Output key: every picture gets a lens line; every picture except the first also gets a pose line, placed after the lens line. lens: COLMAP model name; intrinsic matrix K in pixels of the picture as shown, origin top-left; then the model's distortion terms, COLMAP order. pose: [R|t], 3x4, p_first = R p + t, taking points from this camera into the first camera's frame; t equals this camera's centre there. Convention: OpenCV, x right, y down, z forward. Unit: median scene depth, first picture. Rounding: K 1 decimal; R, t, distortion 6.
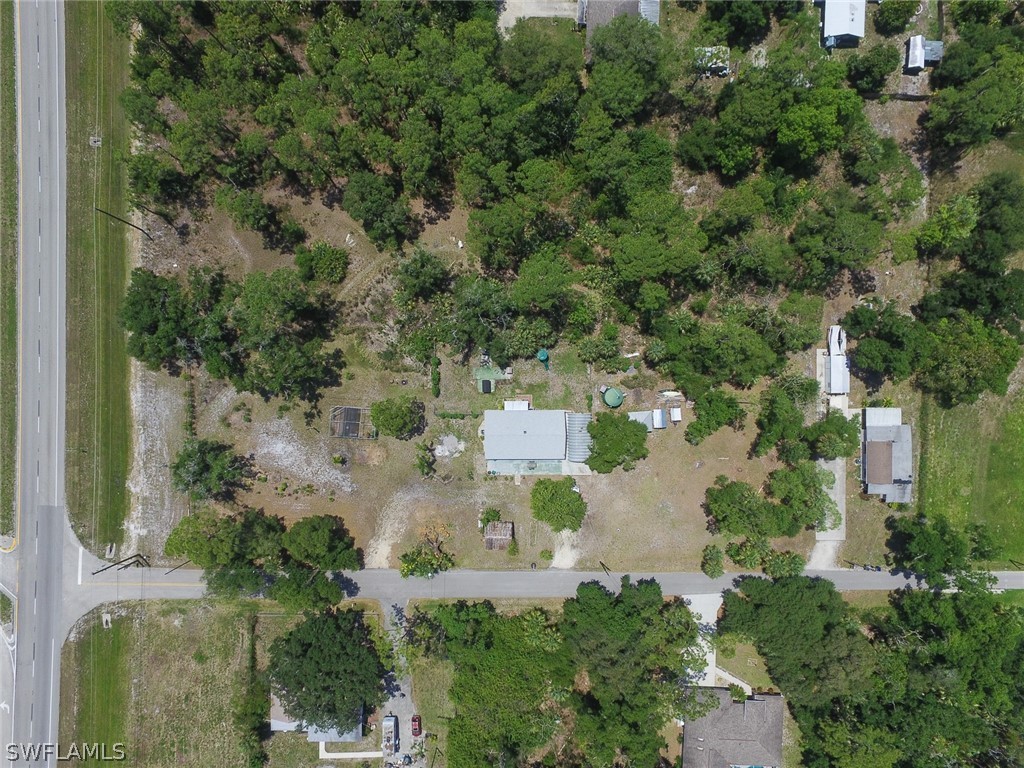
lens RADIAL K [[597.6, 0, 512.0], [0, 597.6, 384.0], [0, 0, 1]] dist [-0.004838, 0.009546]
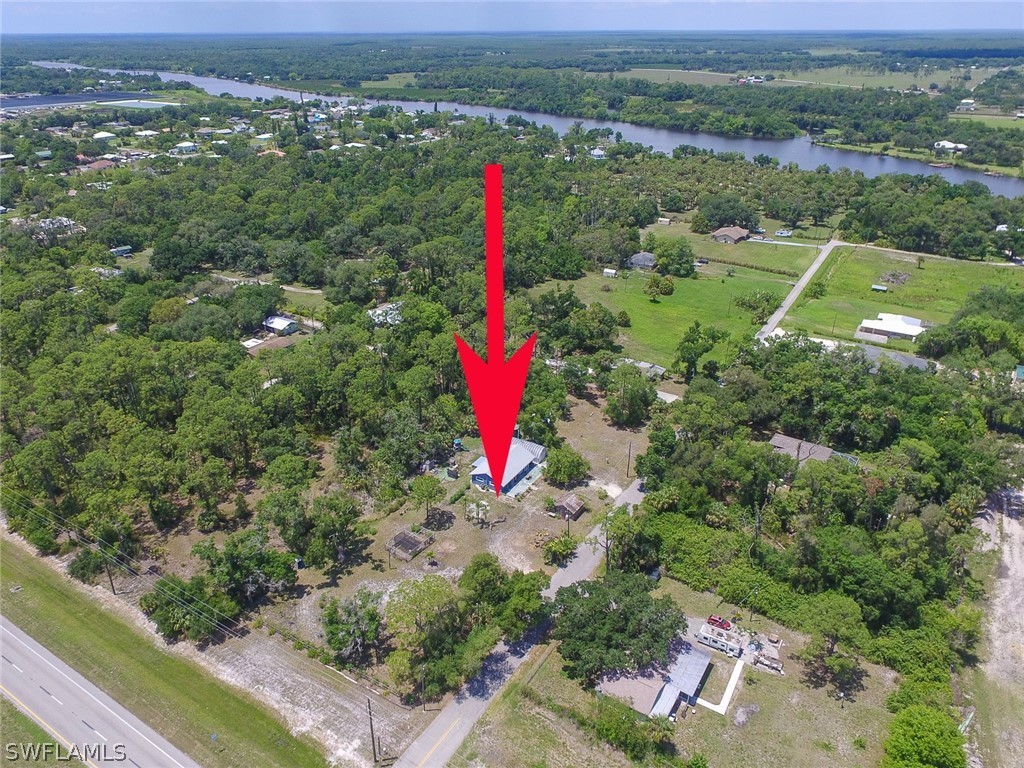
lens RADIAL K [[745.2, 0, 466.4], [0, 745.2, 380.1], [0, 0, 1]] dist [-0.001566, -0.000455]
pose [[0.550202, -0.363957, 0.751541, -1.082087], [0.835010, 0.233248, -0.498351, 0.727903], [0.006083, 0.901737, 0.432241, 0.177136]]
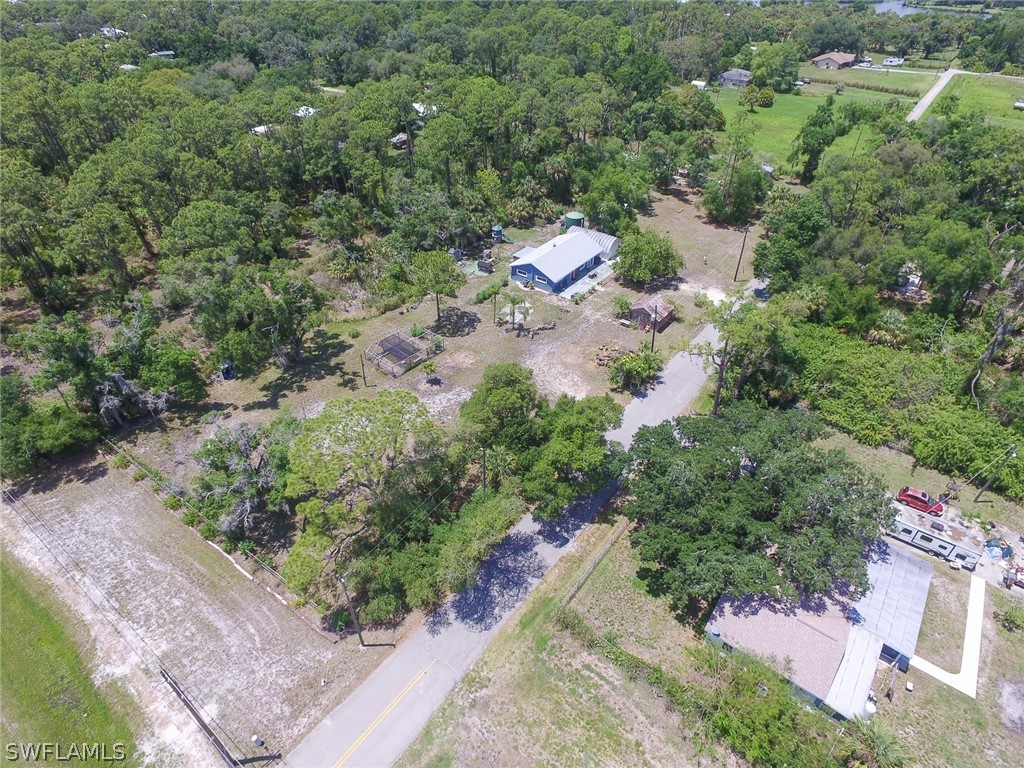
lens RADIAL K [[597.6, 0, 512.0], [0, 597.6, 384.0], [0, 0, 1]] dist [-0.004838, 0.009546]
pose [[0.600151, -0.478177, 0.641221, -0.643610], [0.799860, 0.365230, -0.476267, 0.499252], [-0.006453, 0.798720, 0.601668, 0.614619]]
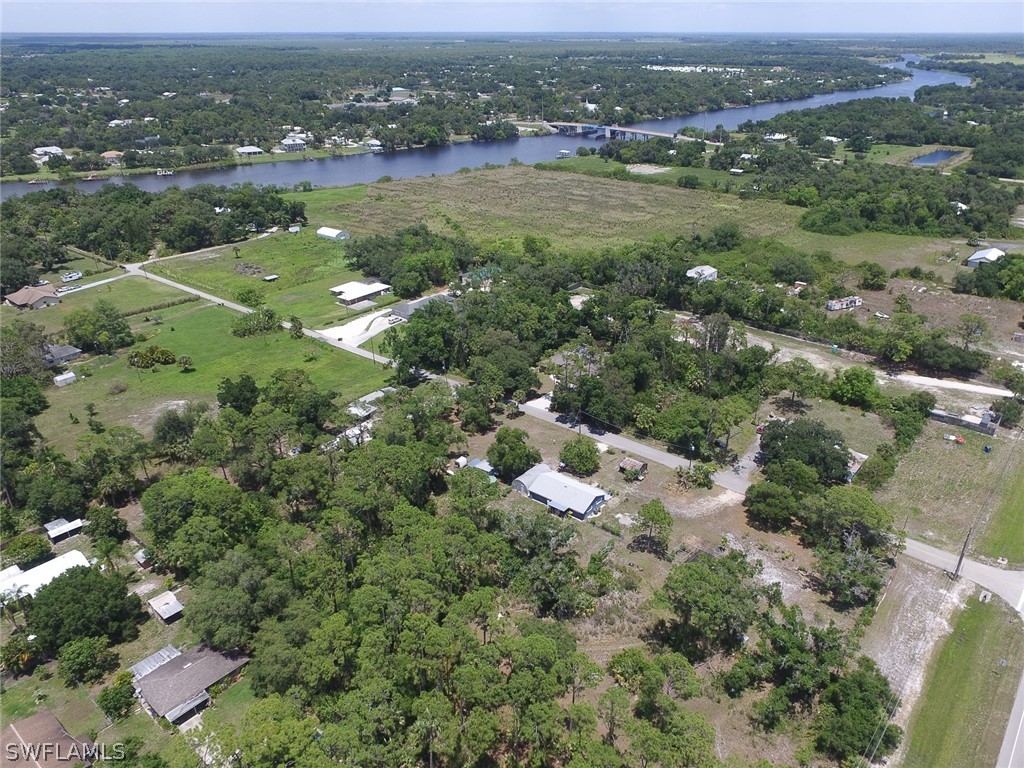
lens RADIAL K [[741.3, 0, 562.9], [0, 741.3, 409.7], [0, 0, 1]] dist [0.001512, 0.002509]
pose [[-0.794507, -0.281022, 0.538318, -0.691224], [0.607255, -0.368298, 0.703987, -0.861779], [0.000426, 0.886219, 0.463267, 0.183210]]
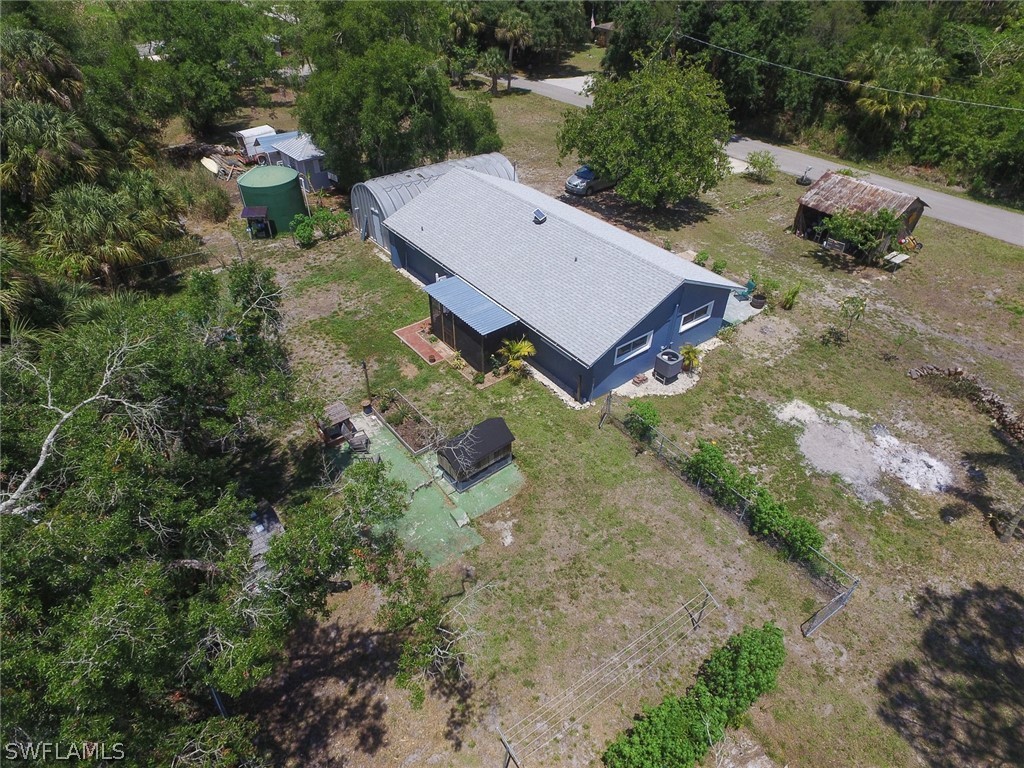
lens RADIAL K [[597.6, 0, 512.0], [0, 597.6, 384.0], [0, 0, 1]] dist [-0.004838, 0.009546]
pose [[-0.604837, -0.498631, 0.620918, -0.145585], [0.796266, -0.367397, 0.480604, -0.062753], [-0.011520, 0.785103, 0.619258, 0.871764]]
